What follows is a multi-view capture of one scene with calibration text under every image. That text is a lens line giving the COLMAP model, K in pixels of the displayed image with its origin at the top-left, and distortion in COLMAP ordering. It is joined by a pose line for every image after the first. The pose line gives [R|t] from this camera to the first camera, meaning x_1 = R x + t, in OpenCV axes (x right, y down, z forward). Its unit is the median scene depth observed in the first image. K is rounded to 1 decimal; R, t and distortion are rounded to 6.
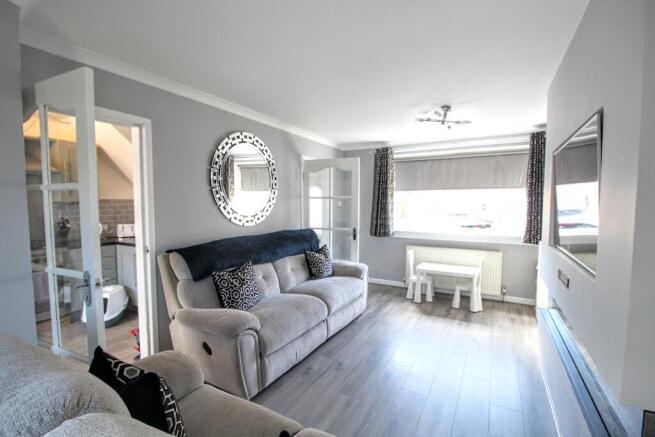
lens RADIAL K [[307.3, 0, 326.3], [0, 307.3, 219.2], [0, 0, 1]] dist [-0.003334, -0.000986]
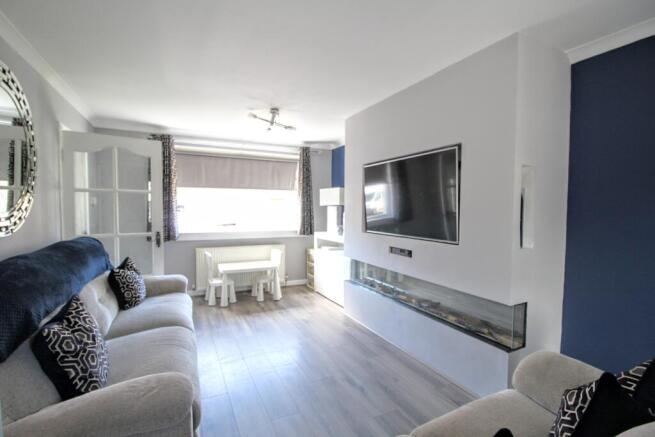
lens RADIAL K [[307.3, 0, 325.9], [0, 307.3, 219.1], [0, 0, 1]] dist [-0.003334, -0.000986]
pose [[0.570287, -0.028614, 0.820947, -0.303167], [0.031819, 0.999413, 0.012731, 0.000709], [-0.820829, 0.018861, 0.570863, 0.205375]]
